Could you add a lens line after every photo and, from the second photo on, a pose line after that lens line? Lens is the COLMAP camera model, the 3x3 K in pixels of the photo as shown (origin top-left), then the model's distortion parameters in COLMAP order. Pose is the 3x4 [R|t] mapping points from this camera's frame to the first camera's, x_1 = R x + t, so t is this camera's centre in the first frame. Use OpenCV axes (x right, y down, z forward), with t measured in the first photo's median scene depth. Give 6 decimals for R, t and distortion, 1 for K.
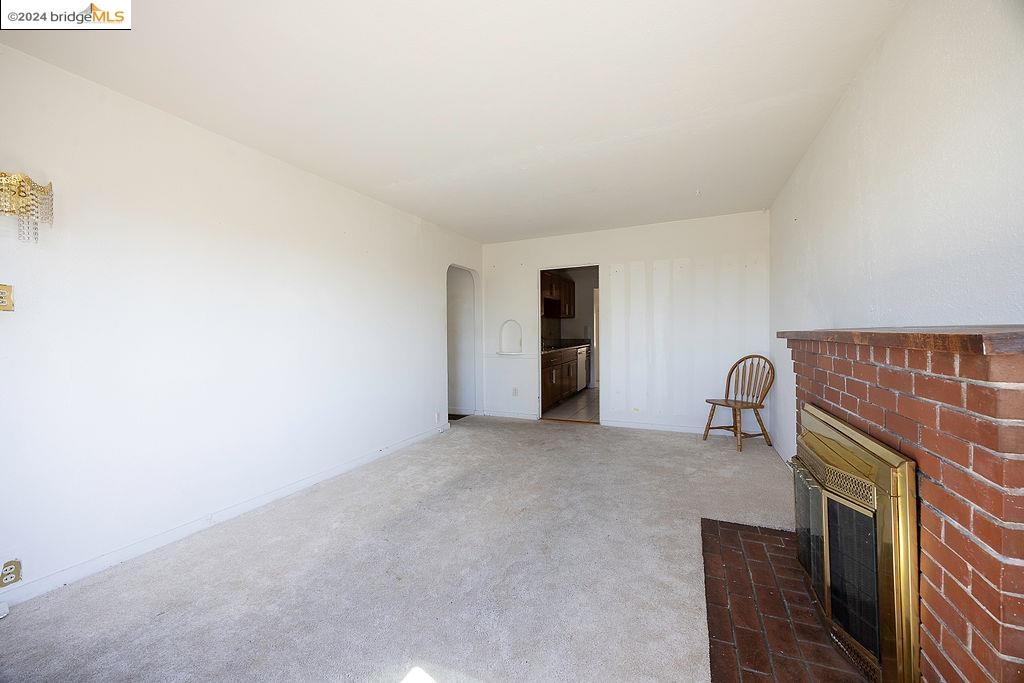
lens RADIAL K [[389.2, 0, 516.0], [0, 389.2, 339.7], [0, 0, 1]] dist [0.000630, 0.000044]
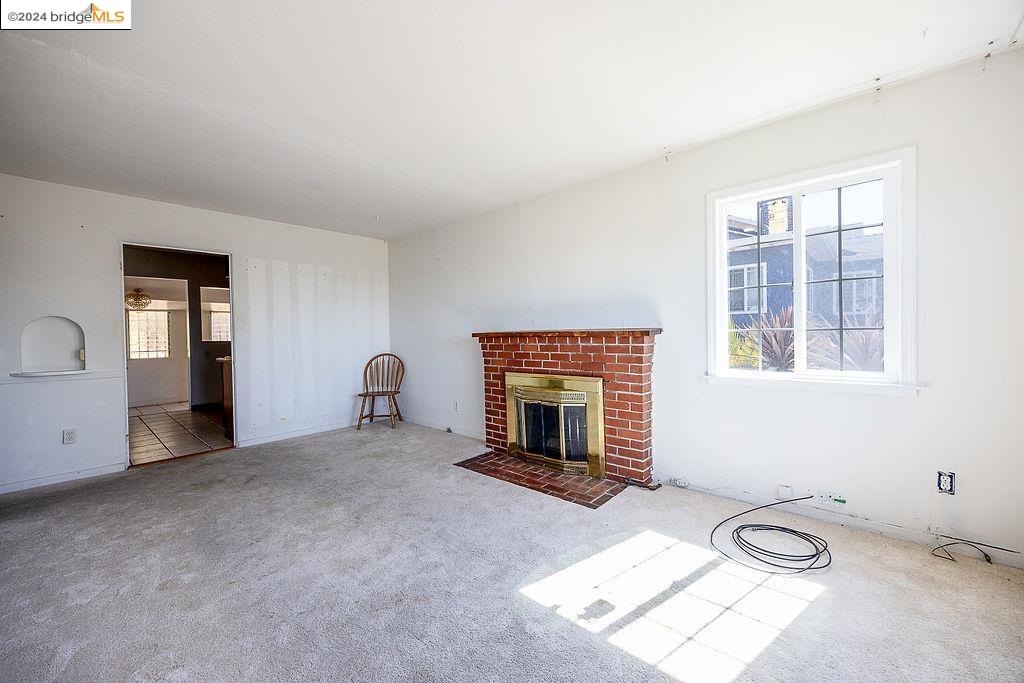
lens RADIAL K [[405.0, 0, 514.5], [0, 405.0, 336.4], [0, 0, 1]] dist [0.000805, 0.000068]
pose [[0.292466, -0.004417, 0.956266, -0.649858], [0.031914, 0.999477, -0.005144, 0.004731], [-0.955743, 0.032022, 0.292454, 0.254180]]
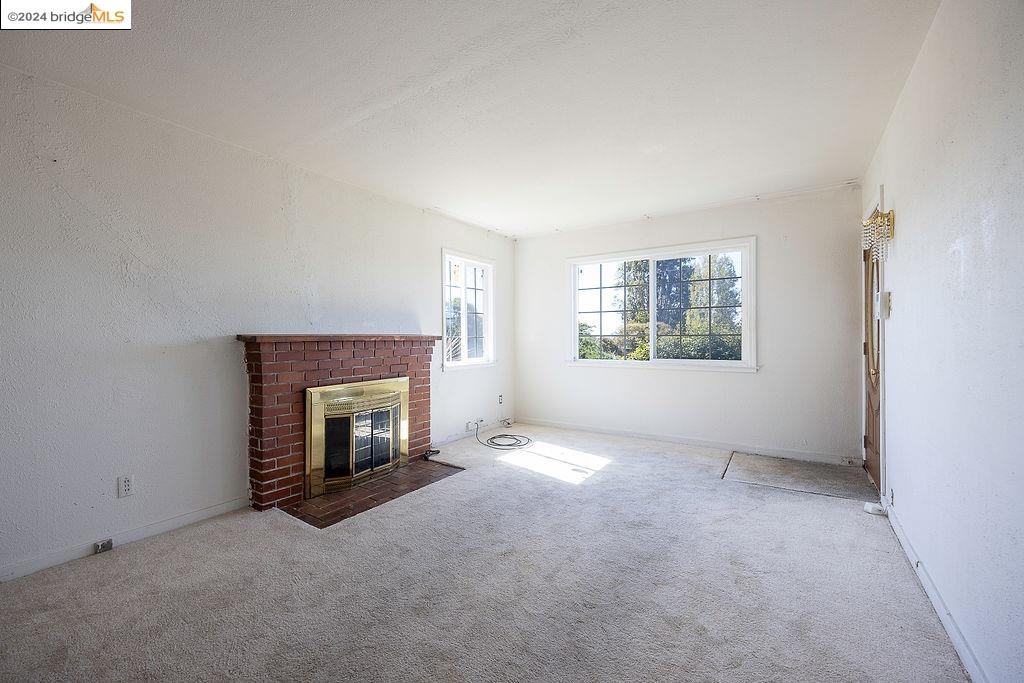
lens RADIAL K [[389.2, 0, 516.0], [0, 389.2, 339.7], [0, 0, 1]] dist [0.000630, 0.000044]
pose [[-0.983308, 0.014082, 0.181401, -0.130665], [0.018489, 0.999573, 0.022625, -0.015575], [-0.181005, 0.025601, -0.983149, 1.385681]]
